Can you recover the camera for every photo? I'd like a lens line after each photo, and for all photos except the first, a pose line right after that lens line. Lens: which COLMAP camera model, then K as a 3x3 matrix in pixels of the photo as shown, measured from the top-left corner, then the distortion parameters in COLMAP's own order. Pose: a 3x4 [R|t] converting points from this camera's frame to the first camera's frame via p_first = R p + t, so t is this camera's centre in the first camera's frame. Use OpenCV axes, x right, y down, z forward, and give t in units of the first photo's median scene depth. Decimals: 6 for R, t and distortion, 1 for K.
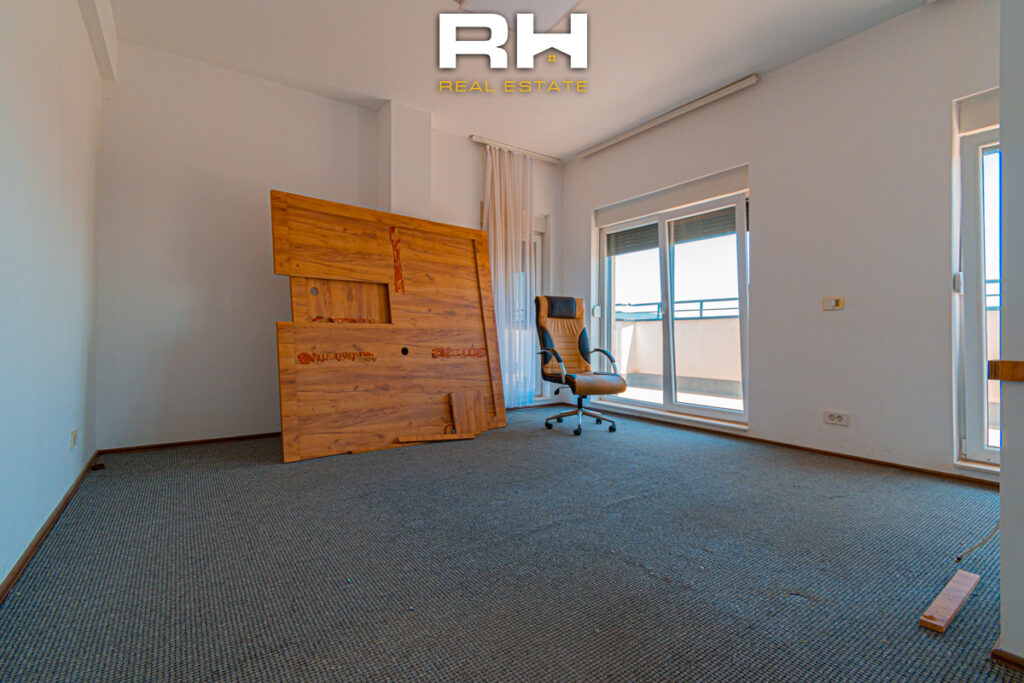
lens RADIAL K [[456.4, 0, 506.0], [0, 456.4, 338.9], [0, 0, 1]] dist [0.000503, -0.000430]
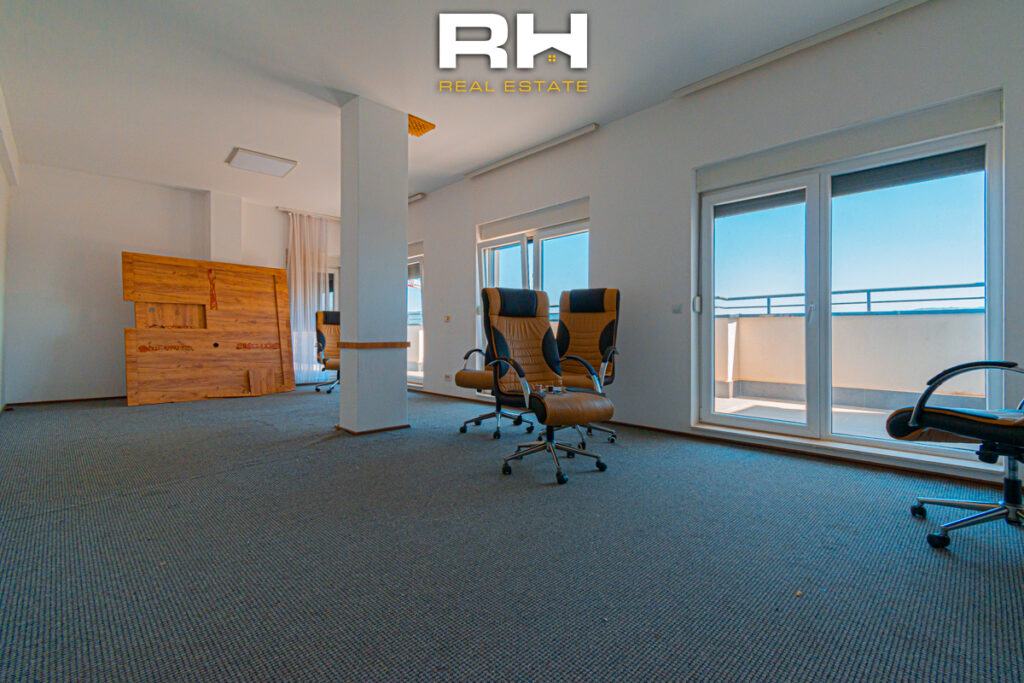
lens RADIAL K [[456.4, 0, 516.9], [0, 456.4, 338.1], [0, 0, 1]] dist [0.000503, -0.000430]
pose [[0.986018, -0.003170, 0.166607, 0.580499], [0.003608, 0.999991, -0.002324, 0.008997], [-0.166598, 0.002892, 0.986021, -0.824357]]
